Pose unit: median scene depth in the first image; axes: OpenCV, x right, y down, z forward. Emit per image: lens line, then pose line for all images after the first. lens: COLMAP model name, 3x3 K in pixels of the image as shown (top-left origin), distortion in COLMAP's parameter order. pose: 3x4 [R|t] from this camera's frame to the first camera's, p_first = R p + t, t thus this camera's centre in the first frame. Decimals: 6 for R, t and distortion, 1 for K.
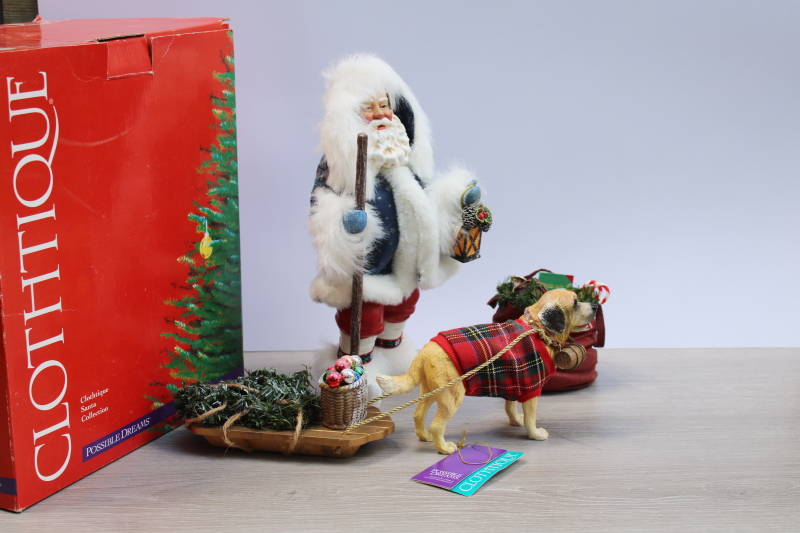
lens RADIAL K [[1175.0, 0, 400.0], [0, 1175.0, 266.5], [0, 0, 1]] dist [-0.050617, 0.094289]
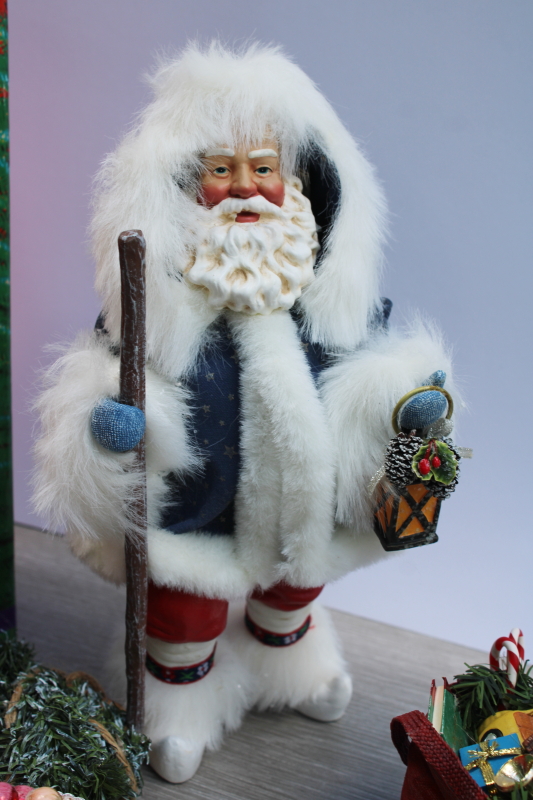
lens RADIAL K [[1175.0, 0, 266.5], [0, 1175.0, 400.0], [0, 0, 1]] dist [-0.050617, 0.094289]
pose [[0.913953, 0.204799, -0.350353, 0.157355], [-0.166264, 0.976505, 0.137090, -0.112387], [0.370197, -0.067042, 0.926531, 0.589136]]
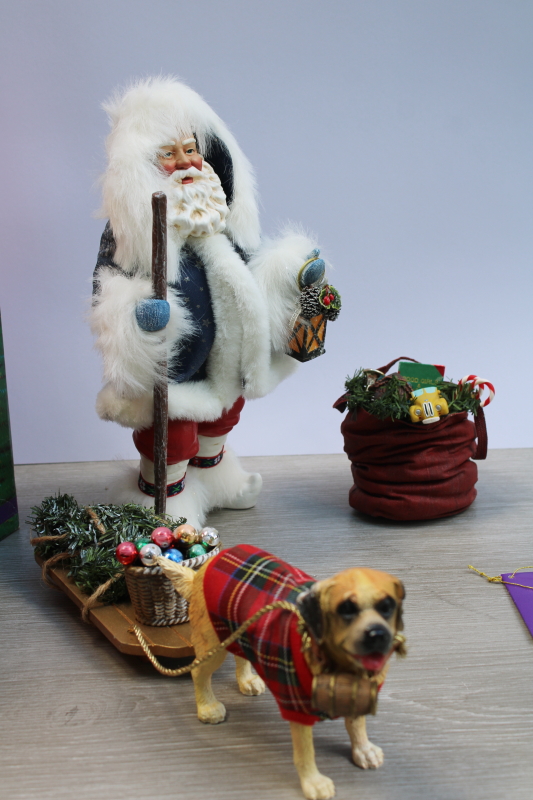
lens RADIAL K [[1175.0, 0, 266.5], [0, 1175.0, 400.0], [0, 0, 1]] dist [-0.050617, 0.094289]
pose [[0.999162, -0.023911, 0.033219, 0.005737], [0.020600, 0.995106, 0.096641, -0.052249], [-0.035367, -0.095876, 0.994765, 0.263425]]
